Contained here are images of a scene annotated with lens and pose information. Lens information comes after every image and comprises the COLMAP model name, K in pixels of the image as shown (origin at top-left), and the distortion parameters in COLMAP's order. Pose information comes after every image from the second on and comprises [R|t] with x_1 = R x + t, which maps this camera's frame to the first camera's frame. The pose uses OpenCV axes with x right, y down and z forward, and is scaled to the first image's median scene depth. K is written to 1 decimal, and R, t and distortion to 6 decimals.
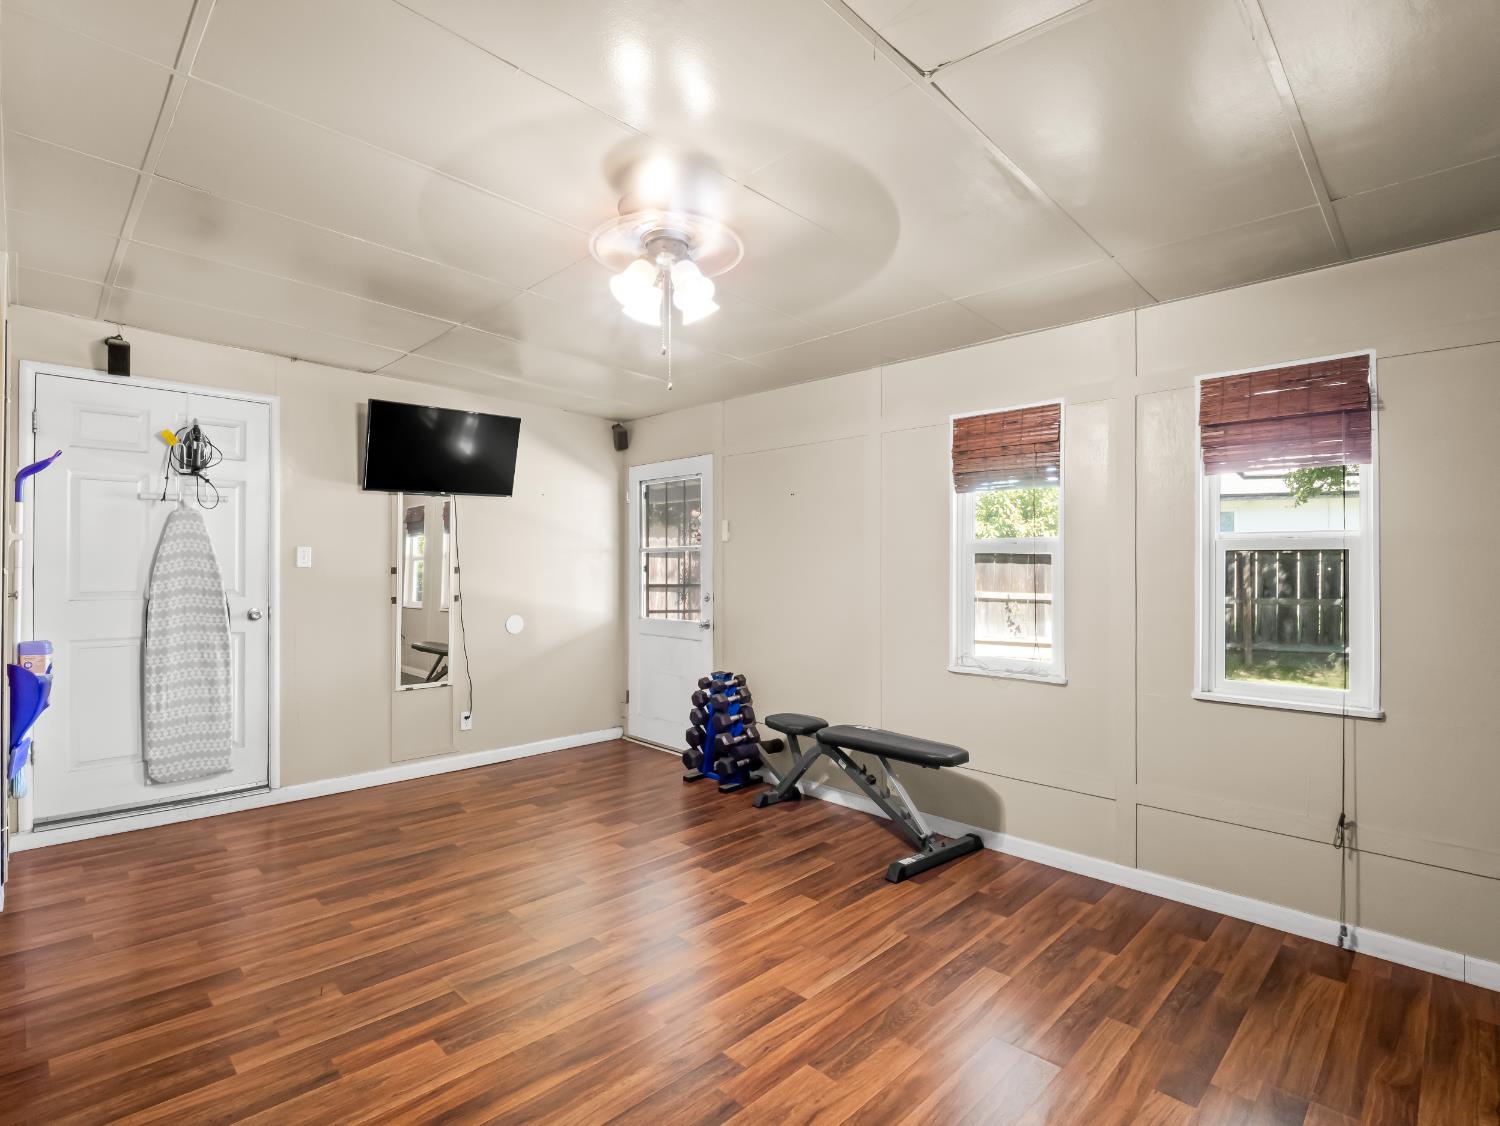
lens RADIAL K [[732.1, 0, 742.1], [0, 732.1, 565.6], [0, 0, 1]] dist [-0.012788, -0.002661]
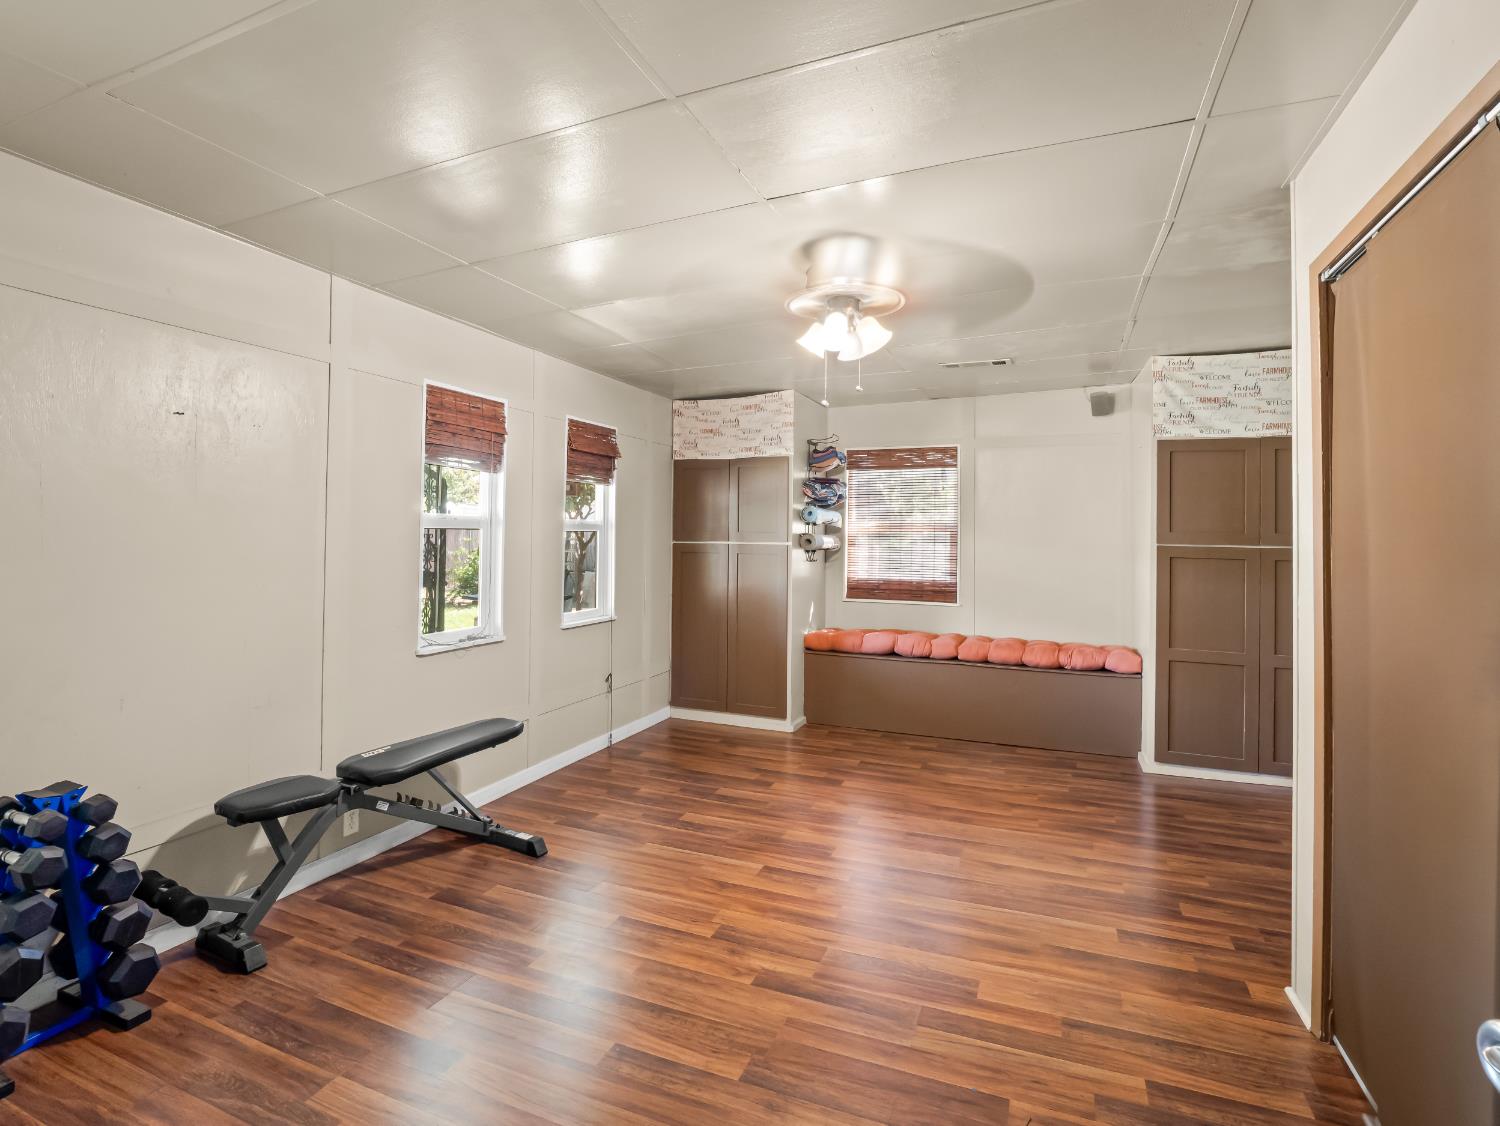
lens RADIAL K [[732.1, 0, 743.7], [0, 732.1, 529.7], [0, 0, 1]] dist [-0.012788, -0.002661]
pose [[-0.374077, -0.002234, 0.927395, -0.746445], [-0.013884, 0.999899, -0.003191, -0.017762], [-0.927294, -0.014070, -0.374070, 1.000695]]
